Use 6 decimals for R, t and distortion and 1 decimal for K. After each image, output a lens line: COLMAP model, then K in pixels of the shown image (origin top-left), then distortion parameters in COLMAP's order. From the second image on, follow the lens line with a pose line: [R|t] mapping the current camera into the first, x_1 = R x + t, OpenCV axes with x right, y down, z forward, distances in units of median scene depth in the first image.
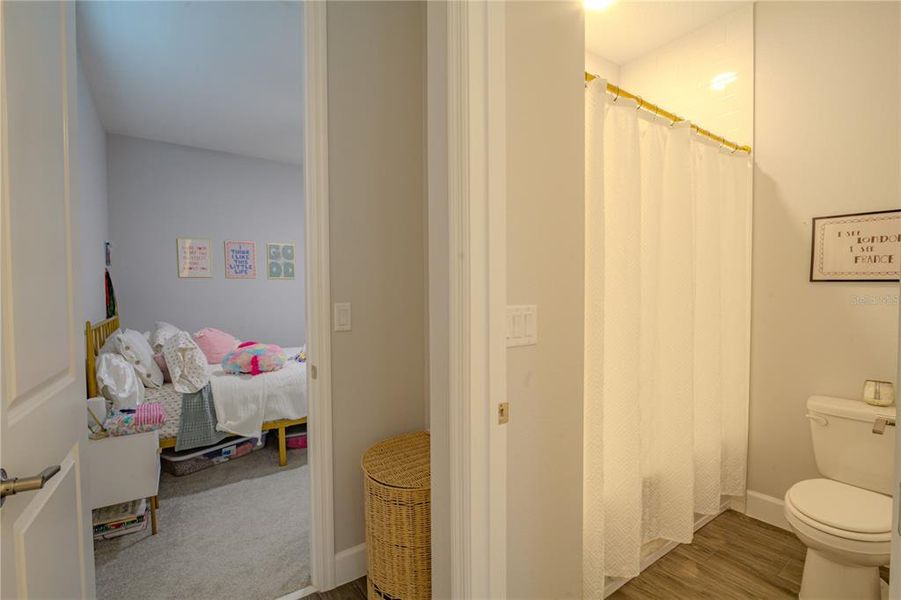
lens RADIAL K [[411.1, 0, 449.3], [0, 411.1, 305.0], [0, 0, 1]] dist [0.003939, -0.000702]
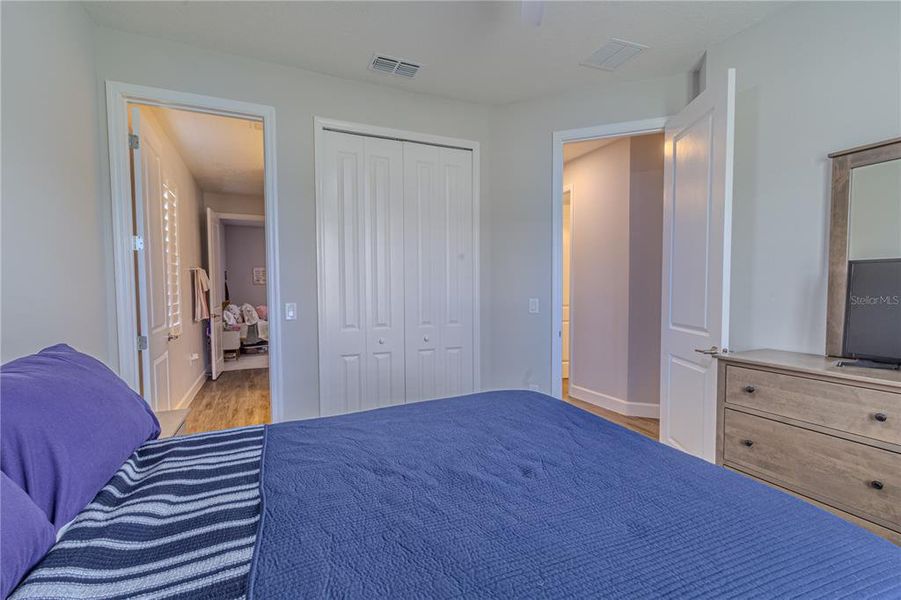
lens RADIAL K [[411.1, 0, 449.3], [0, 411.1, 305.0], [0, 0, 1]] dist [0.003939, -0.000702]
pose [[0.981434, 0.005682, -0.191718, 1.344902], [-0.003076, 0.999899, 0.013886, 0.022977], [0.191778, -0.013038, 0.981352, -1.634290]]
